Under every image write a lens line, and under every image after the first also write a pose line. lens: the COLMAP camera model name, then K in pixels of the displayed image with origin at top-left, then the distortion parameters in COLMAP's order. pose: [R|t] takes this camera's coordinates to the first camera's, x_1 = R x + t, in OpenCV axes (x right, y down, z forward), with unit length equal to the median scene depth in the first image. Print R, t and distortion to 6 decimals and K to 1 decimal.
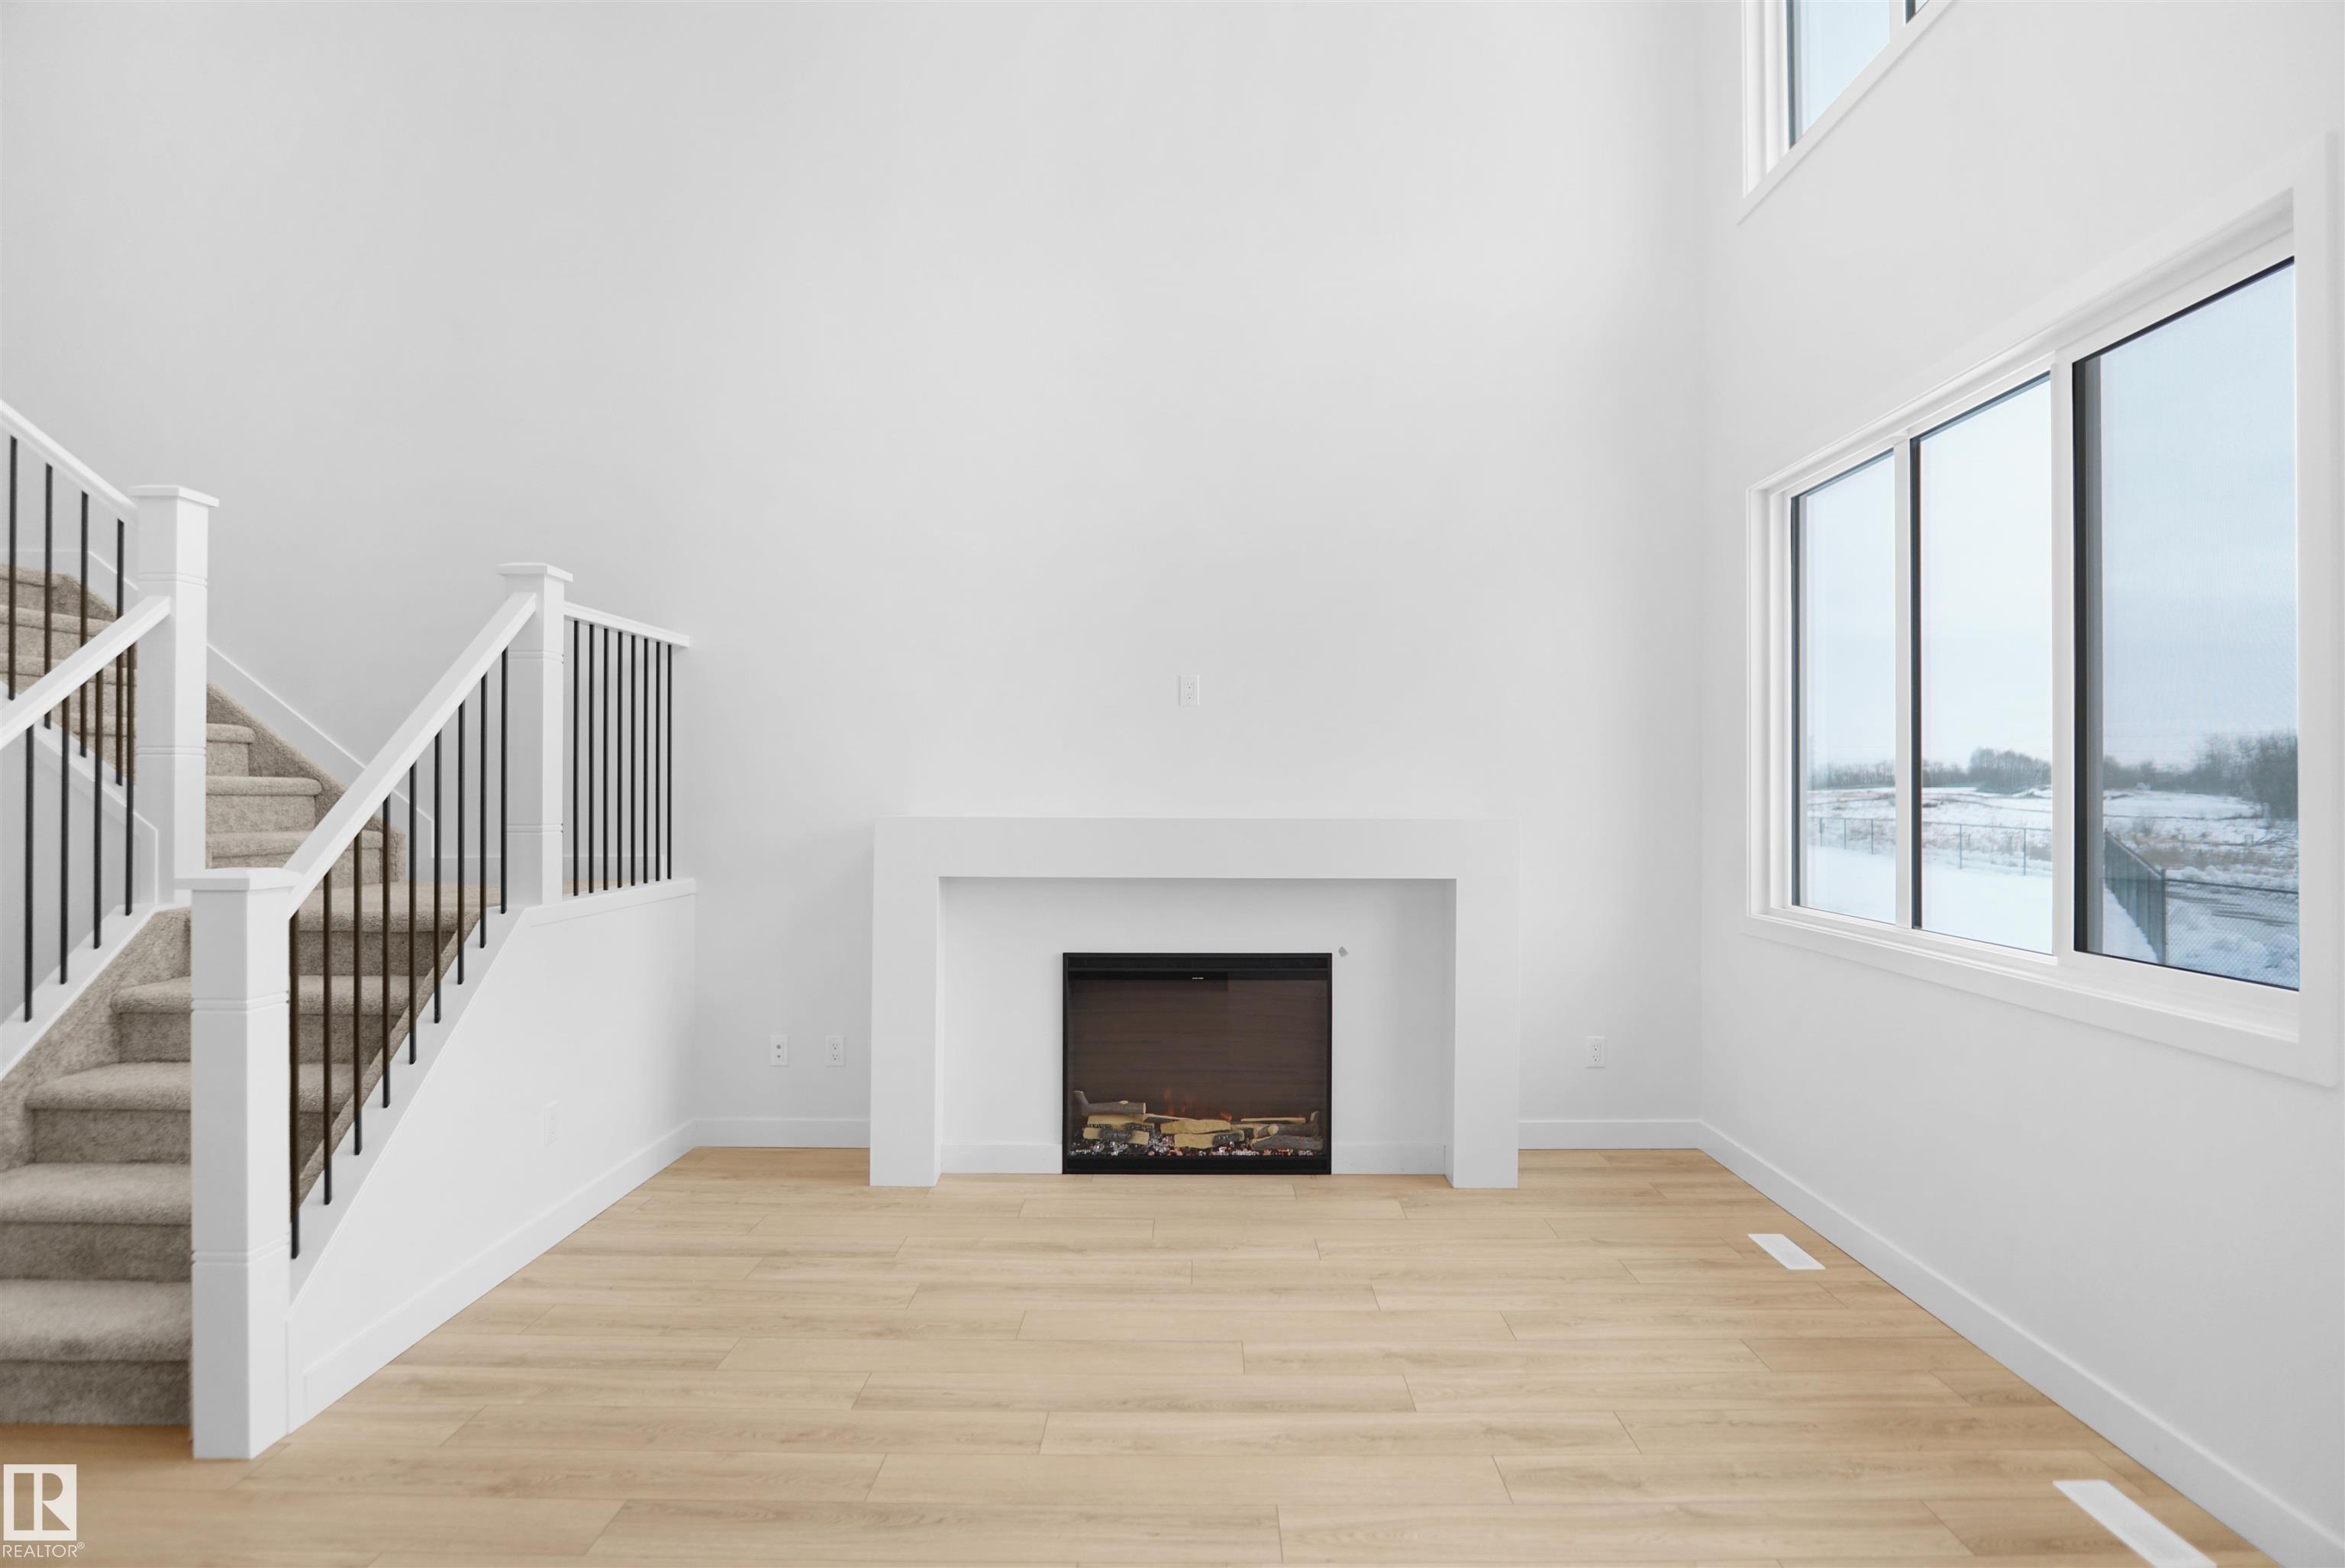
lens RADIAL K [[1282.4, 0, 1195.7], [0, 1282.4, 779.6], [0, 0, 1]] dist [-0.034088, 0.011346]
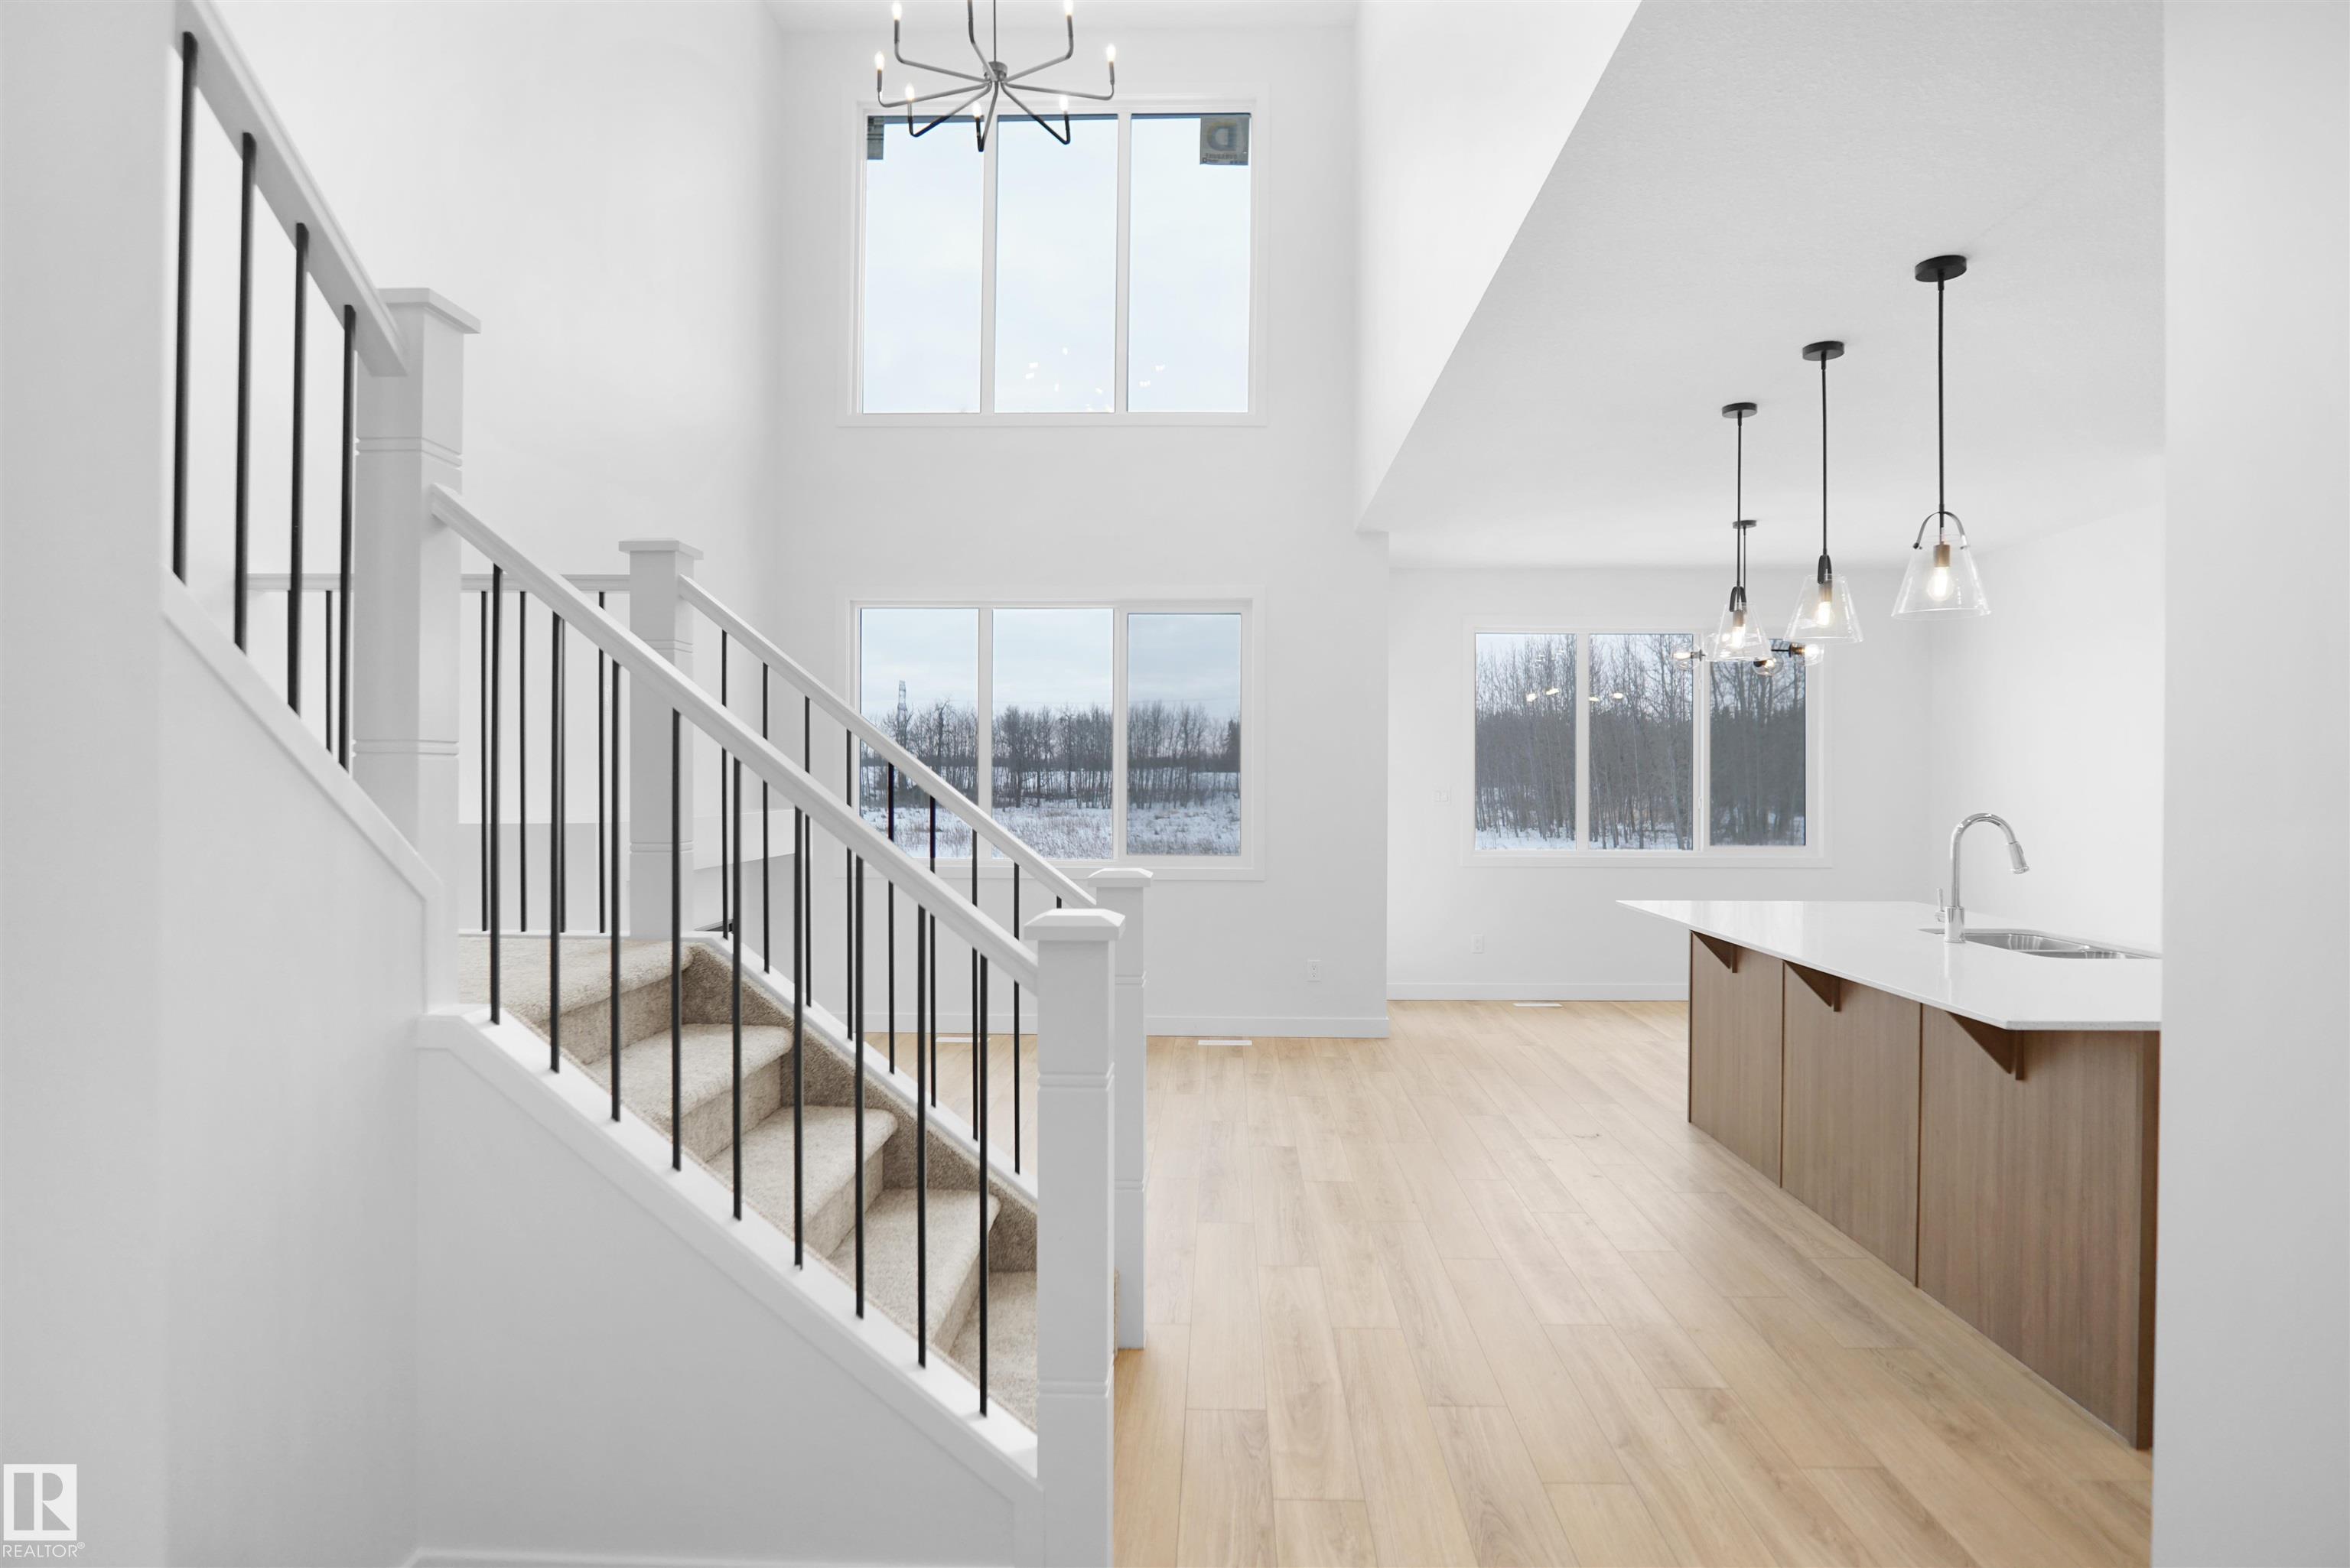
lens RADIAL K [[1285.1, 0, 1198.3], [0, 1285.1, 779.5], [0, 0, 1]] dist [-0.034088, 0.011346]
pose [[0.018507, -0.000343, 0.999829, -1.205376], [-0.014835, 0.999890, 0.000618, -0.010586], [-0.999719, -0.014844, 0.018500, 0.547808]]
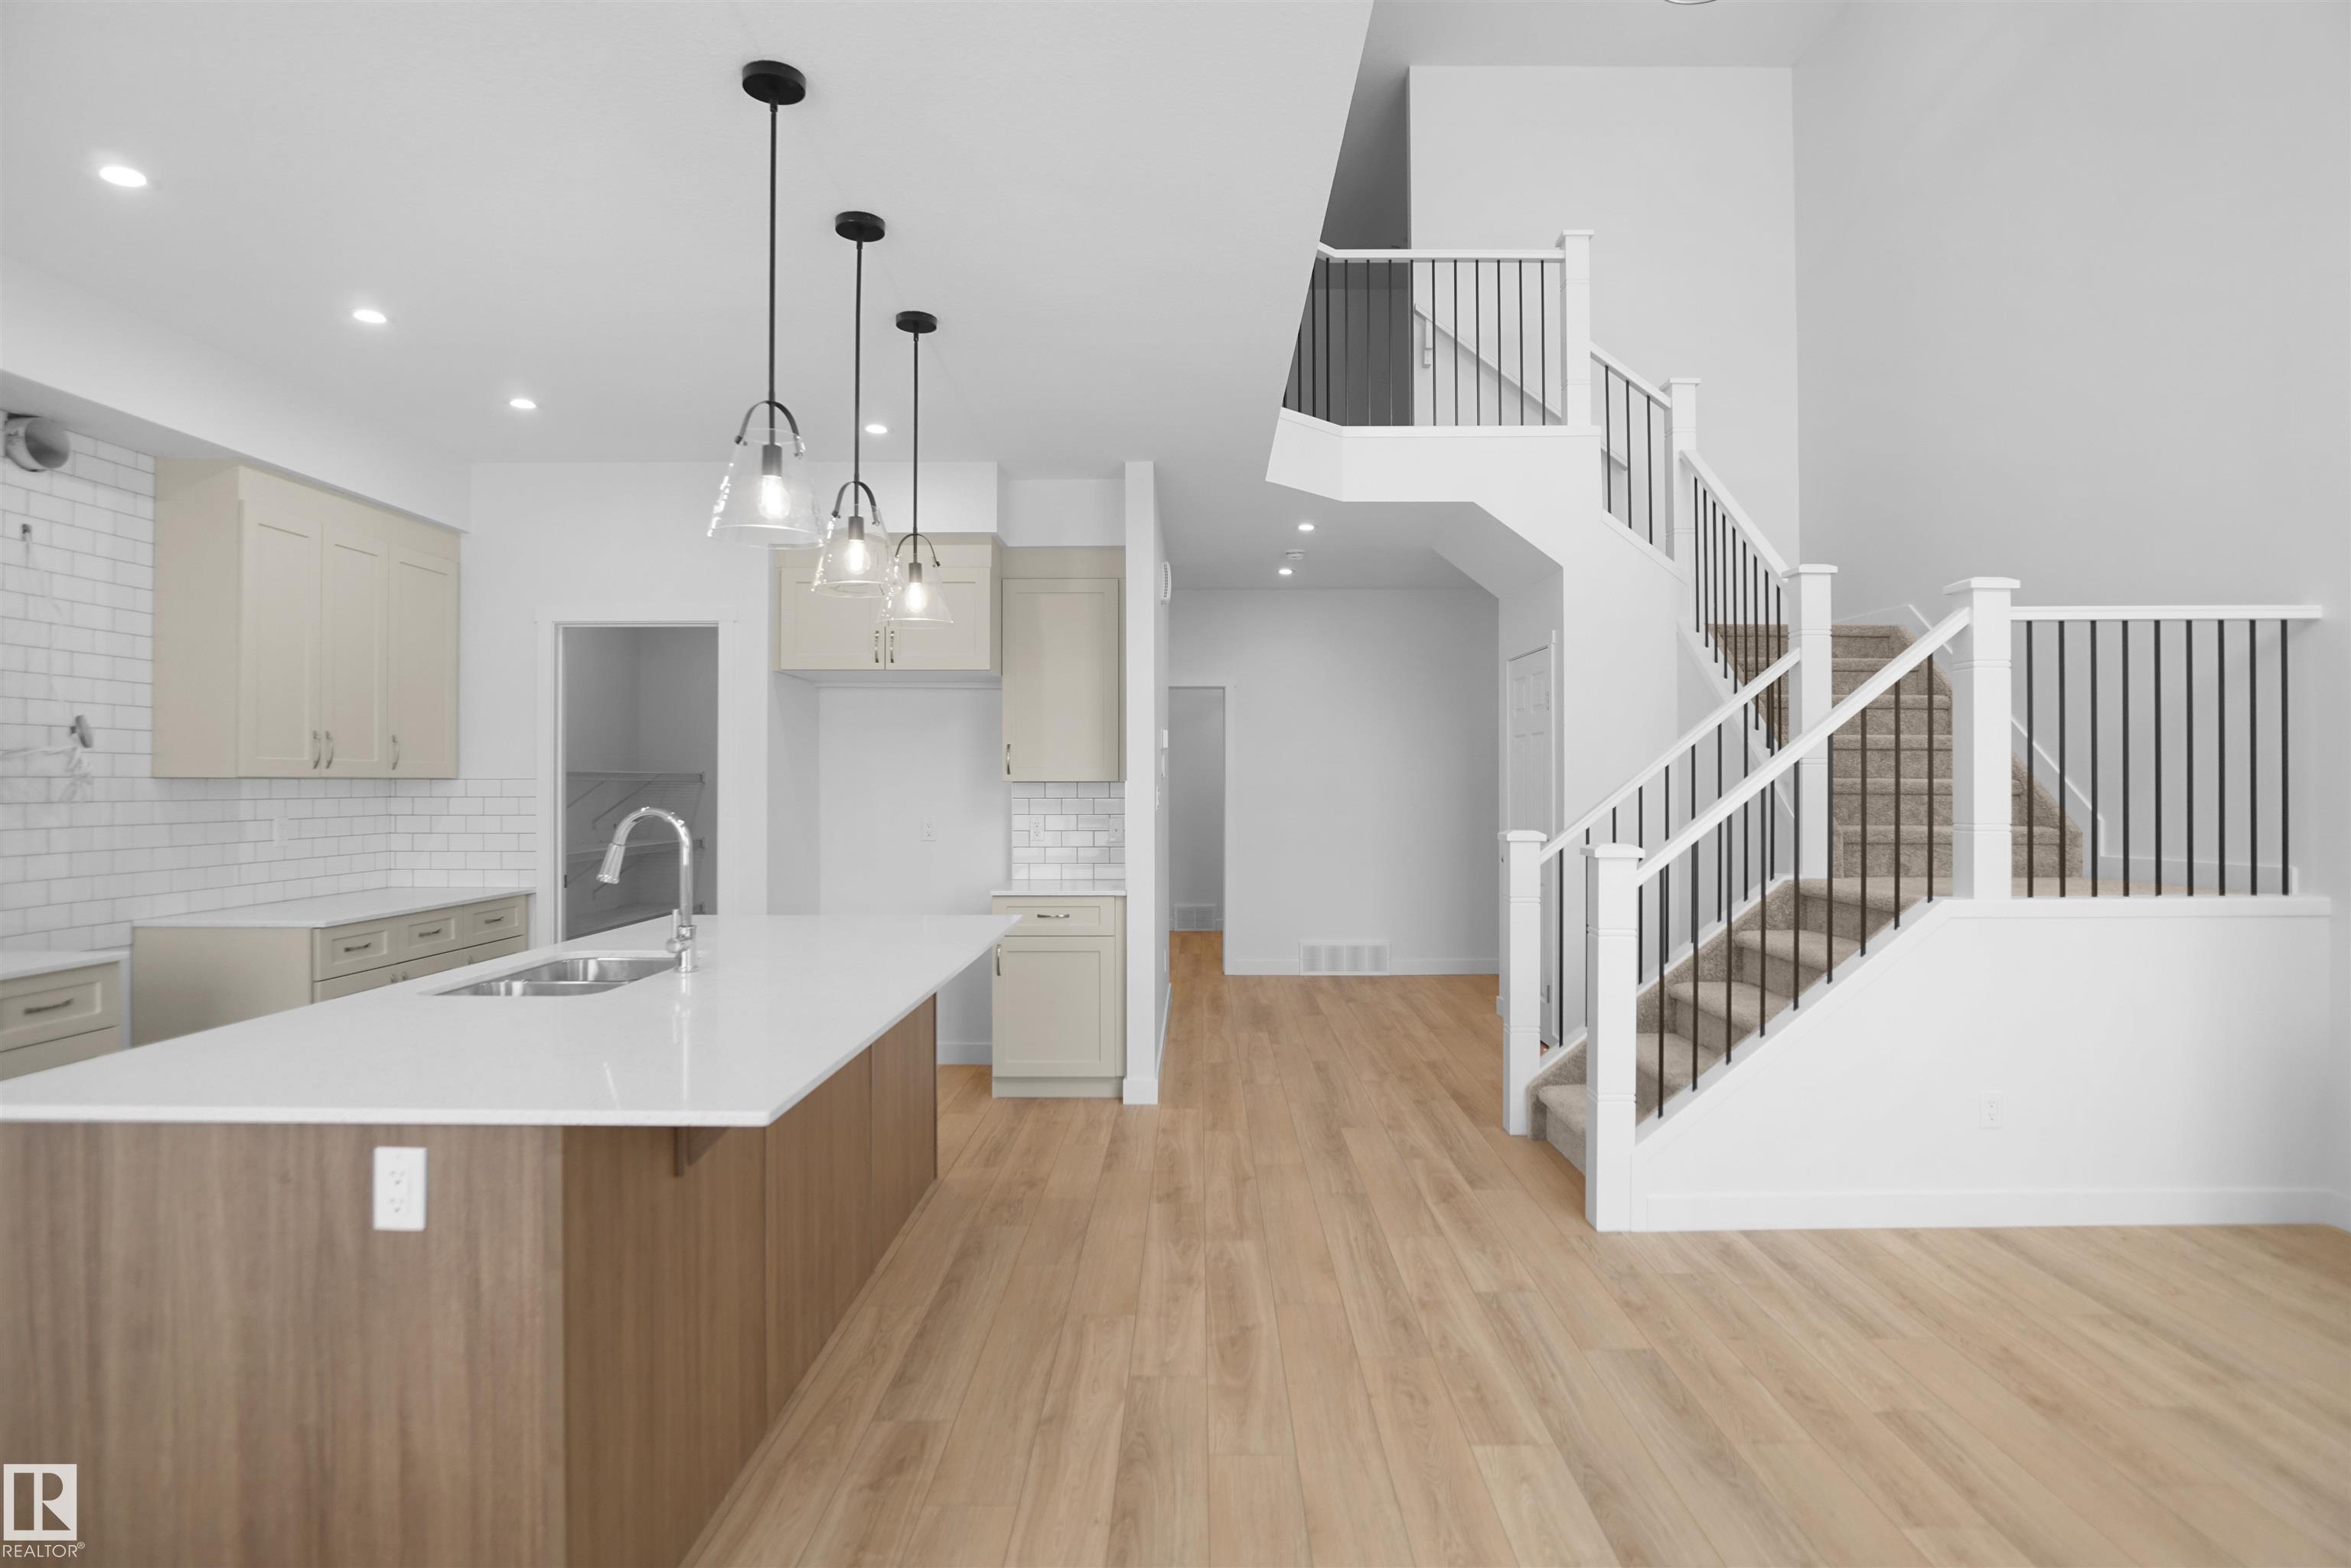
lens RADIAL K [[1278.8, 0, 1191.9], [0, 1278.8, 775.3], [0, 0, 1]] dist [-0.034520, 0.010498]
pose [[-0.002010, -0.009056, -0.999957, 0.469599], [0.010947, 0.999899, -0.009077, -0.002501], [0.999938, -0.010965, -0.001910, 0.303529]]
